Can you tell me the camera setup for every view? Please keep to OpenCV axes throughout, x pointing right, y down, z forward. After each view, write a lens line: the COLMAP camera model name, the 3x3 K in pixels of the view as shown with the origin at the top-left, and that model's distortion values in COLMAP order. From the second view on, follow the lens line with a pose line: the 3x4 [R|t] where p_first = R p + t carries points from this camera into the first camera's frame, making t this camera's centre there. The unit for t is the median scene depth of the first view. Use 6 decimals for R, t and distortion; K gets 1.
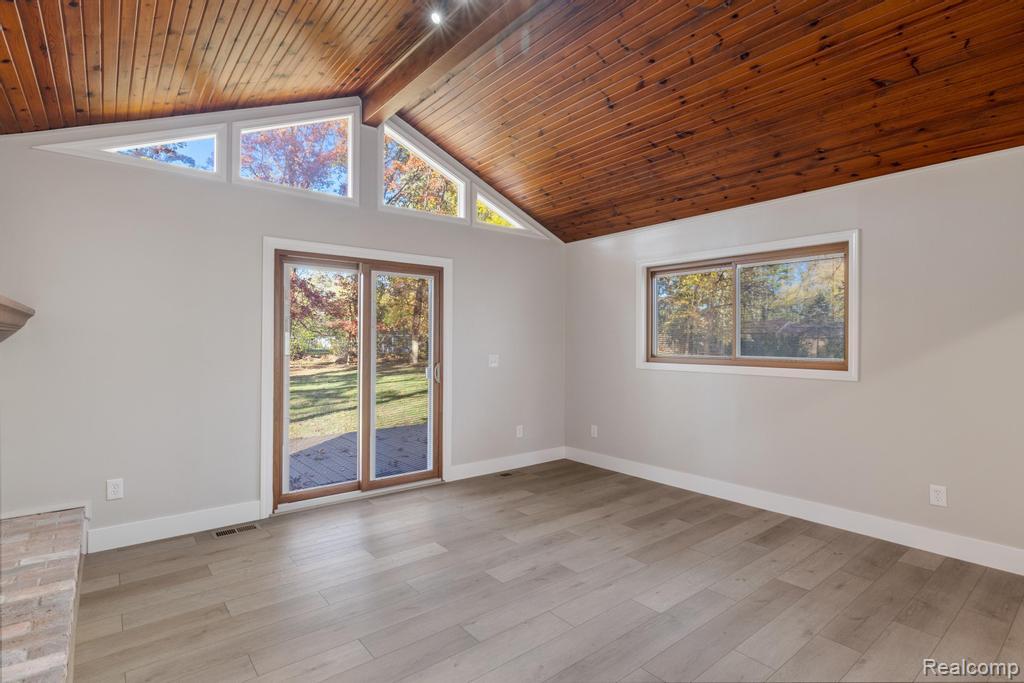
lens RADIAL K [[507.0, 0, 512.0], [0, 507.0, 341.5], [0, 0, 1]] dist [-0.000996, -0.000112]
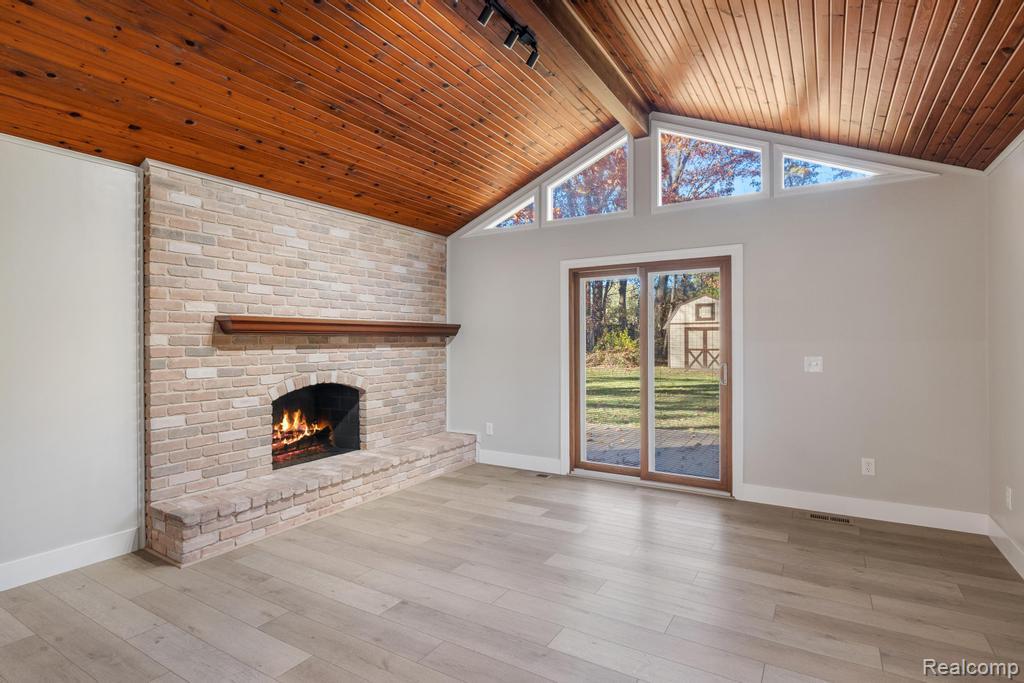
lens RADIAL K [[519.6, 0, 512.0], [0, 519.6, 341.5], [0, 0, 1]] dist [-0.001738, -0.000033]
pose [[0.336007, -0.003536, -0.941853, 0.700874], [0.006515, 0.999978, -0.001431, 0.003300], [0.941837, -0.005655, 0.336022, 0.399413]]
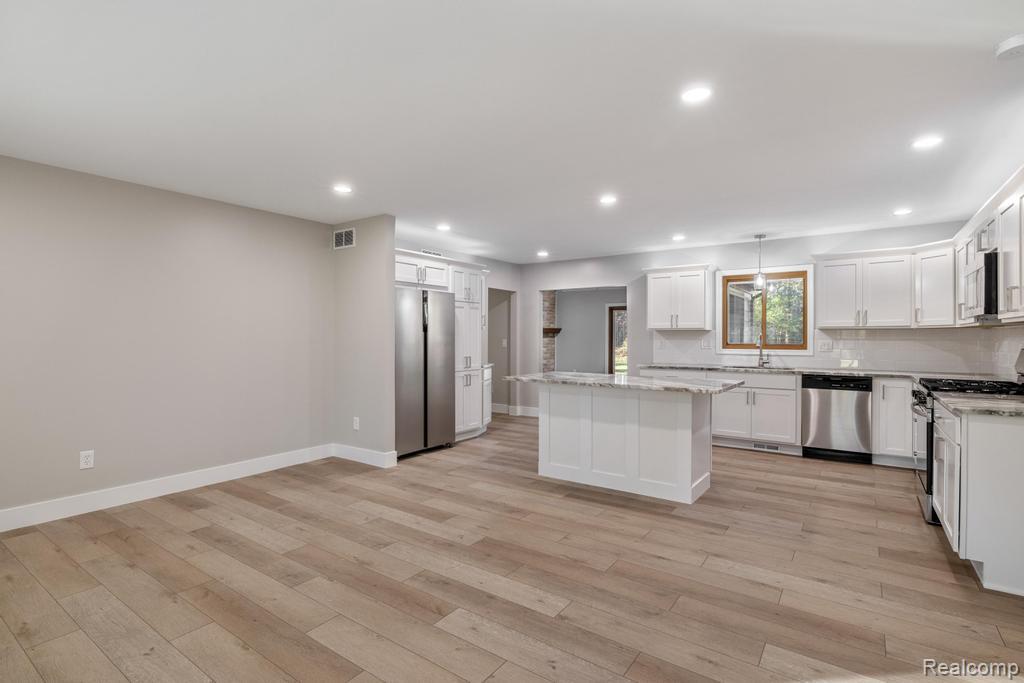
lens RADIAL K [[492.2, 0, 512.0], [0, 492.2, 341.5], [0, 0, 1]] dist [0.000170, 0.000193]
pose [[0.269310, 0.004681, -0.963042, 2.304111], [-0.000782, 0.999989, 0.004642, 0.024997], [0.963053, -0.000497, 0.269311, -0.429679]]
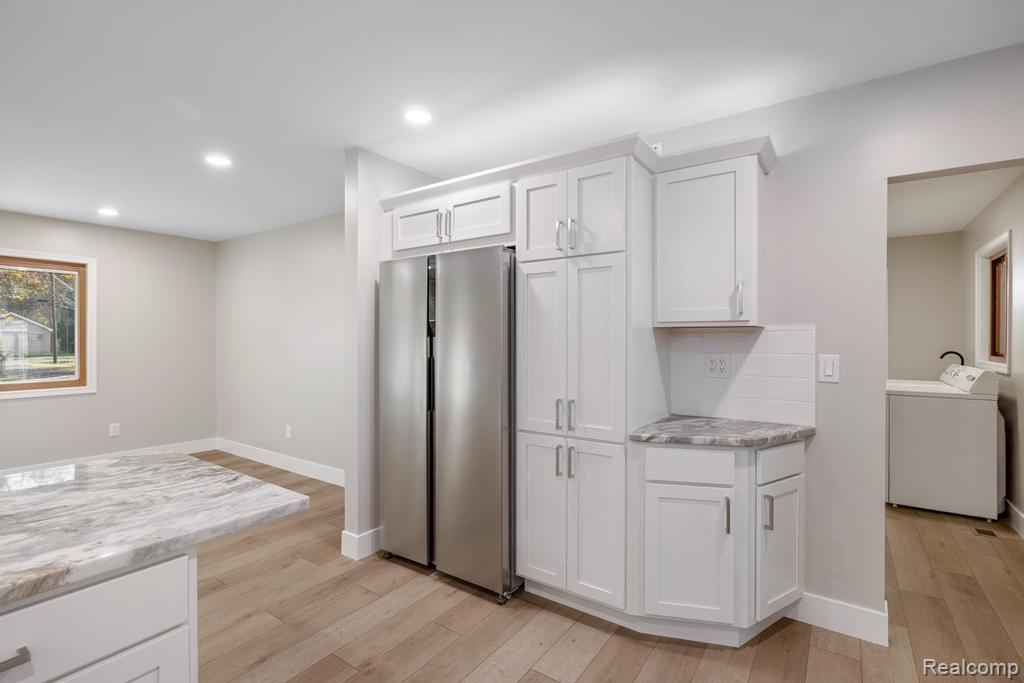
lens RADIAL K [[477.5, 0, 523.9], [0, 477.5, 342.1], [0, 0, 1]] dist [-0.001650, -0.000083]
pose [[-0.961336, -0.001729, -0.275372, 1.024876], [-0.003719, 0.999971, 0.006703, 0.007281], [0.275353, 0.007468, -0.961314, 0.363655]]
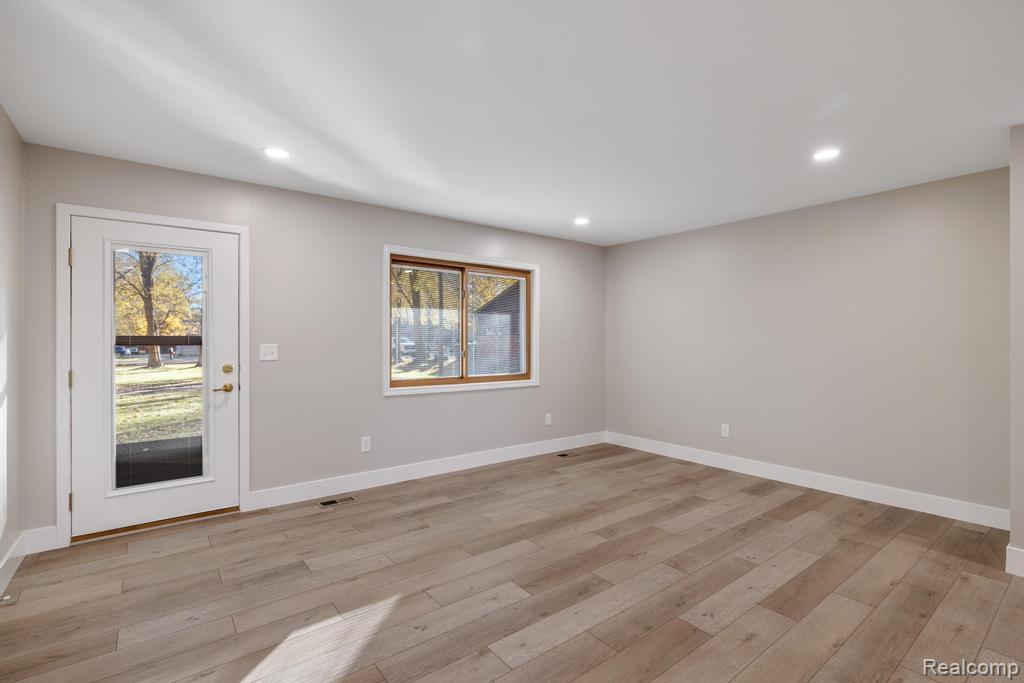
lens RADIAL K [[477.5, 0, 523.9], [0, 477.5, 342.1], [0, 0, 1]] dist [-0.001650, -0.000083]
pose [[-0.999930, -0.006346, 0.010015, 1.746506], [-0.006327, 0.999978, 0.001947, 0.021979], [-0.010027, 0.001883, -0.999948, 0.253889]]
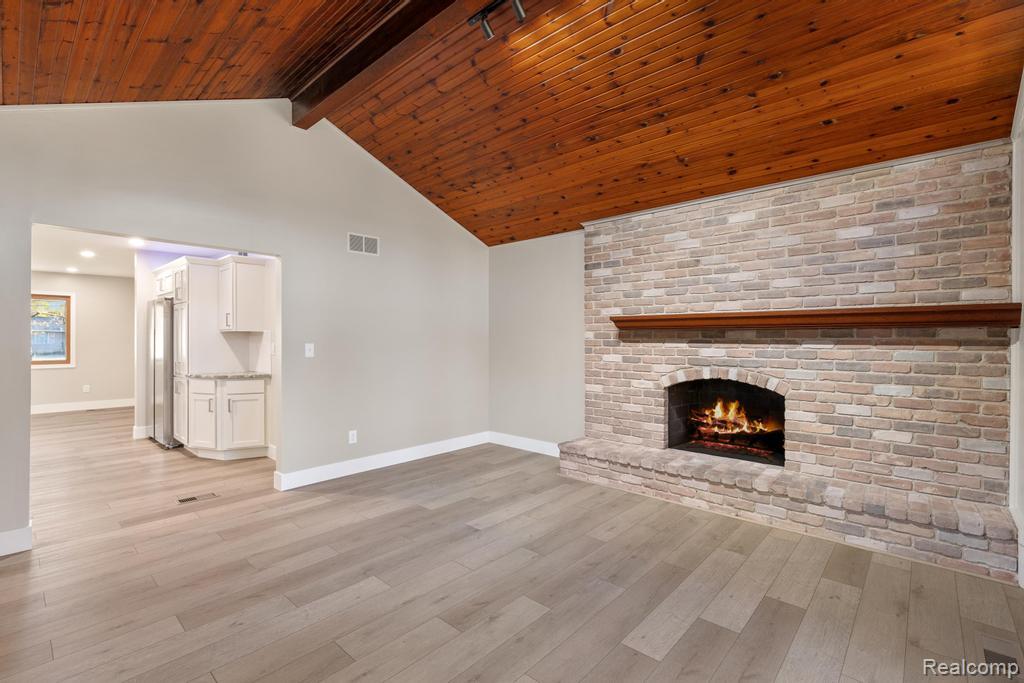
lens RADIAL K [[462.4, 0, 512.0], [0, 462.4, 338.3], [0, 0, 1]] dist [-0.002767, -0.000386]
pose [[-0.988425, -0.005497, -0.151608, 0.092027], [-0.005363, 0.999985, -0.001291, 0.007425], [0.151613, -0.000463, -0.988440, 1.277626]]
